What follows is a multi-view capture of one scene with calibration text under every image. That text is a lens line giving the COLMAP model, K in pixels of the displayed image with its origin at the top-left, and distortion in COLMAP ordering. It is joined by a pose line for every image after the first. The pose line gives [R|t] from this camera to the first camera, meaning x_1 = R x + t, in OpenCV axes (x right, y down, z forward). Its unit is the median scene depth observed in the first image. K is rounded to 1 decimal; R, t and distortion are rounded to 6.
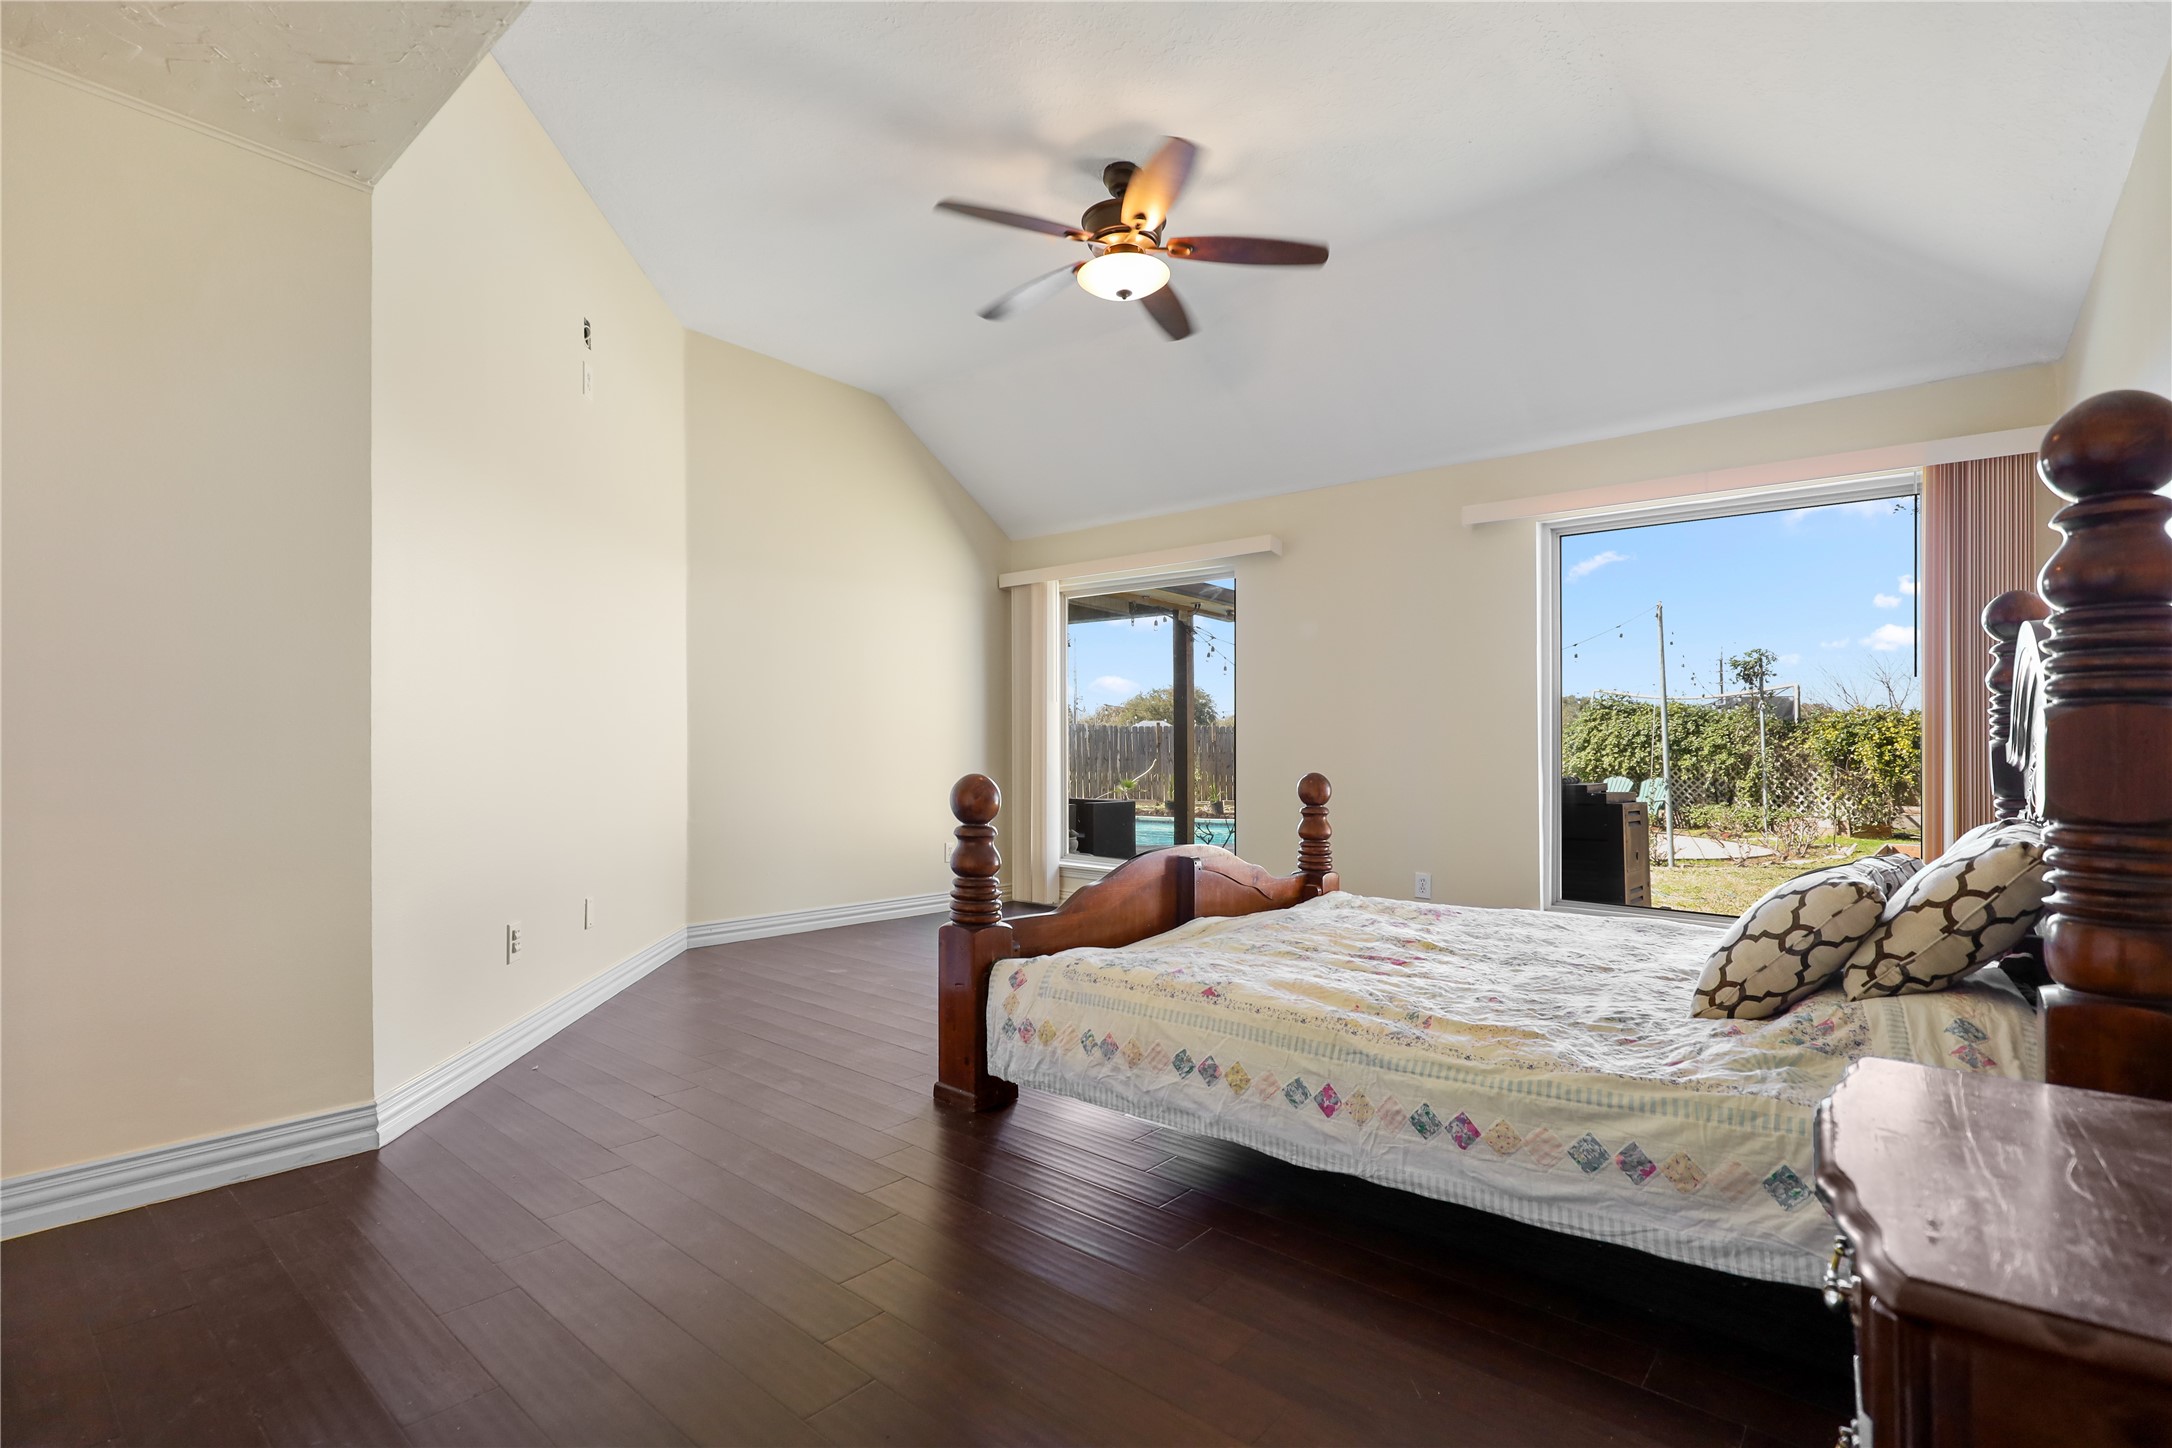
lens RADIAL K [[976.4, 0, 1084.3], [0, 976.4, 732.2], [0, 0, 1]] dist [-0.000514, 0.000038]
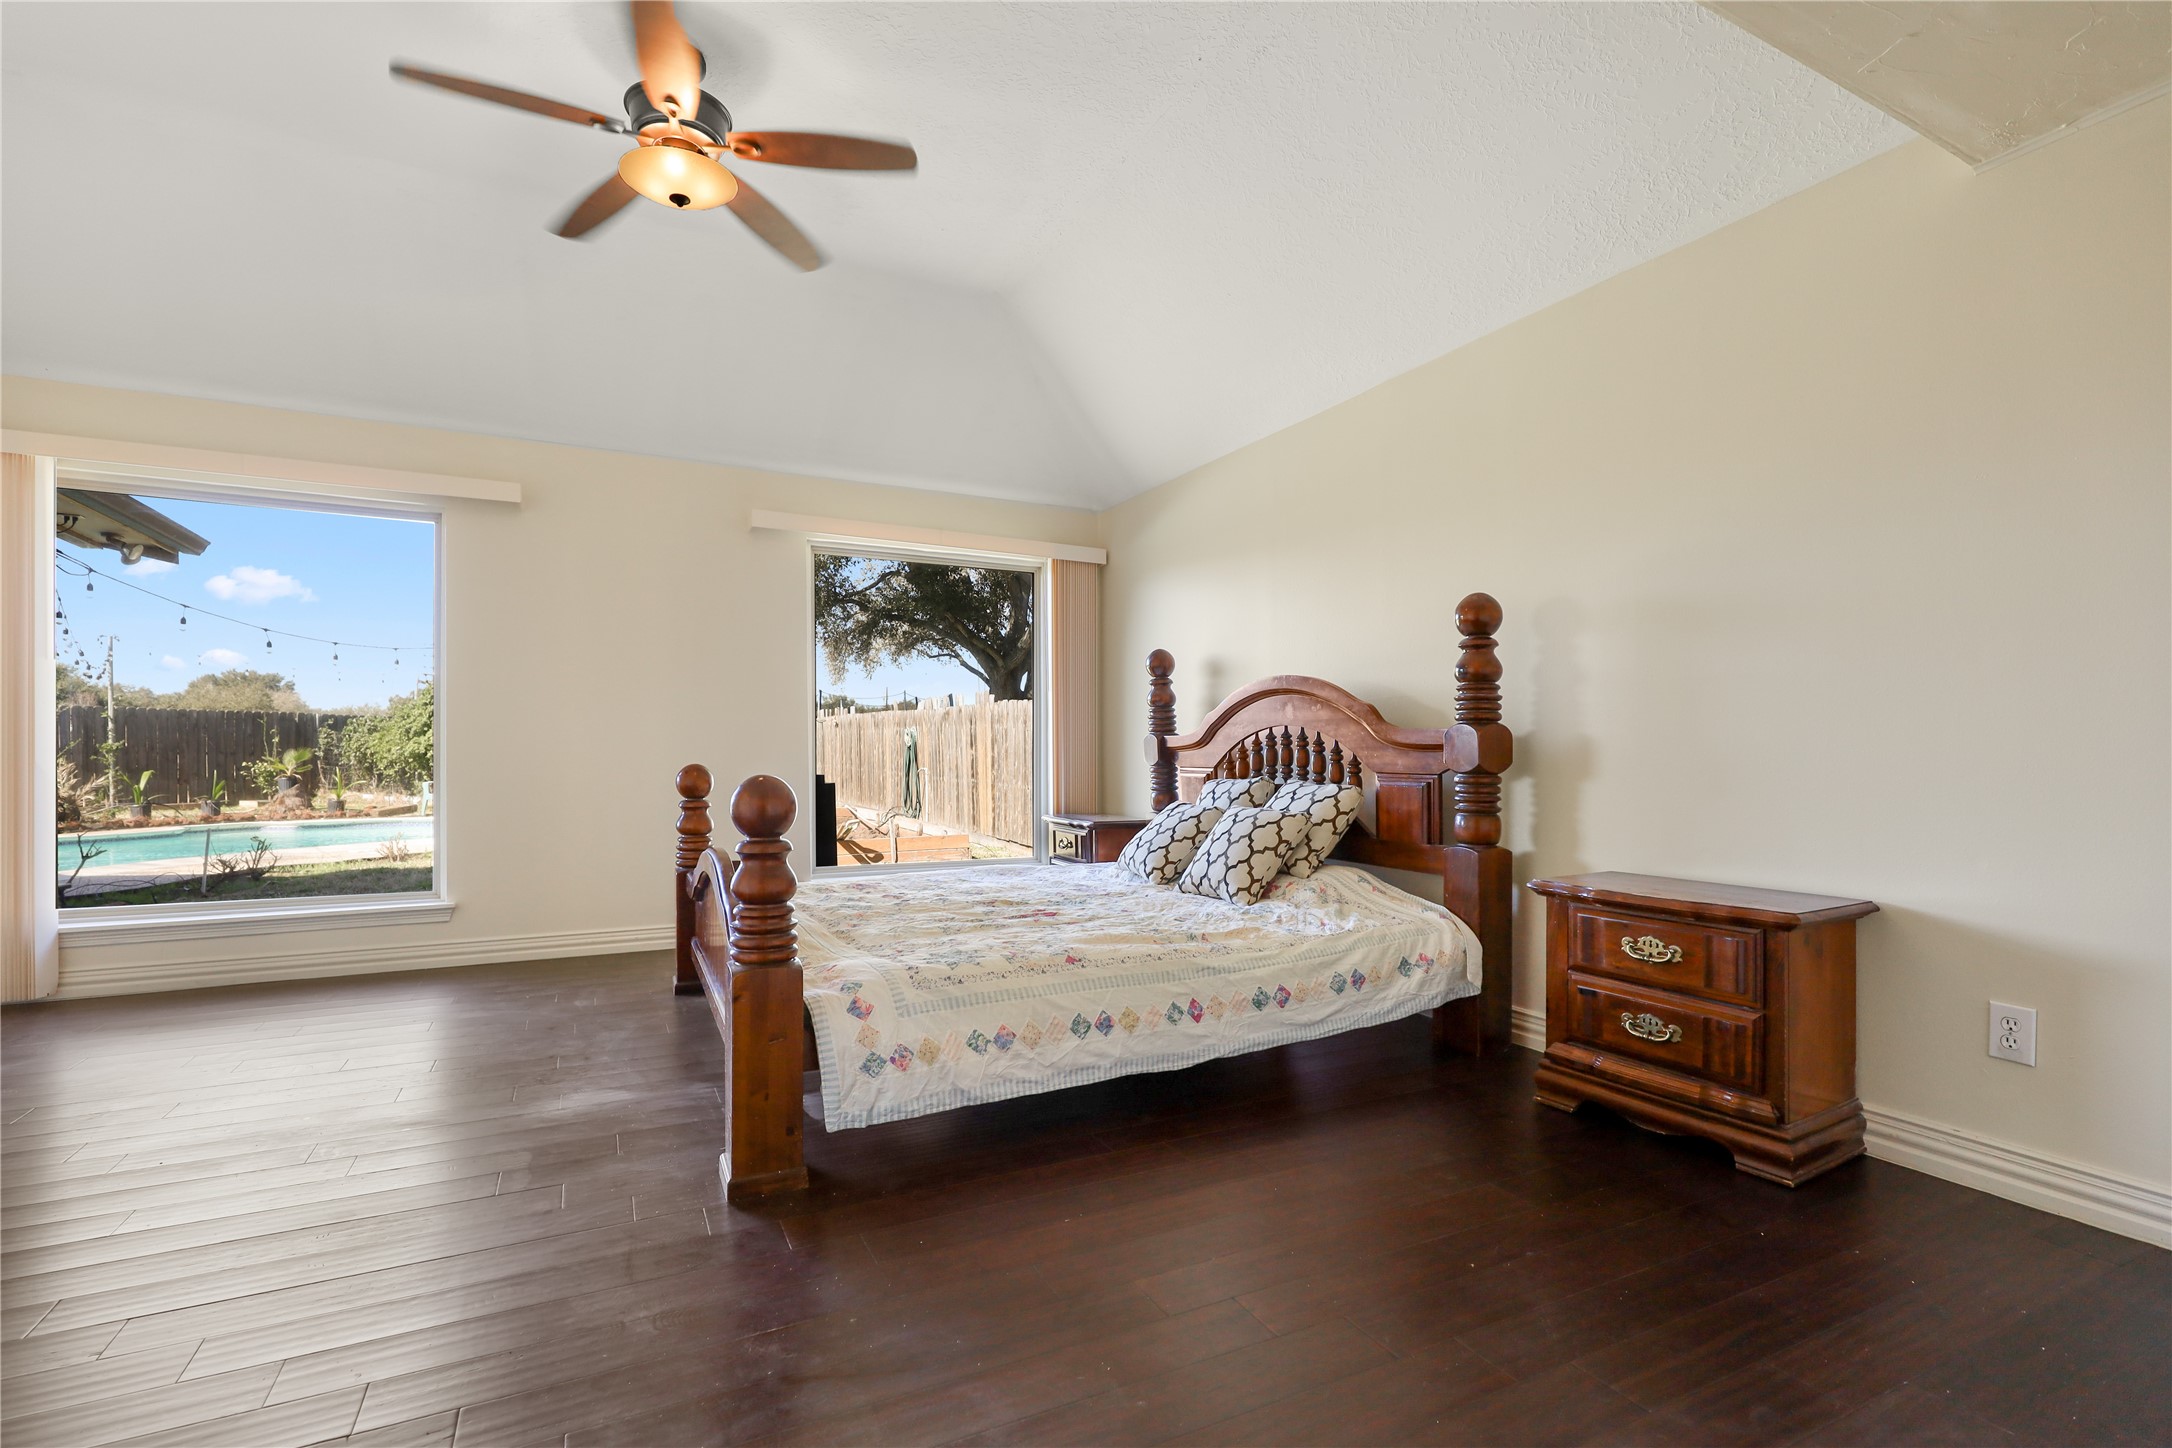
lens RADIAL K [[943.8, 0, 1086.0], [0, 943.8, 724.0], [0, 0, 1]] dist [-0.000068, 0.000025]
pose [[0.424840, 0.009664, 0.905217, -0.947472], [-0.016649, 0.999857, -0.002861, -0.002491], [-0.905115, -0.013856, 0.424940, 0.586347]]
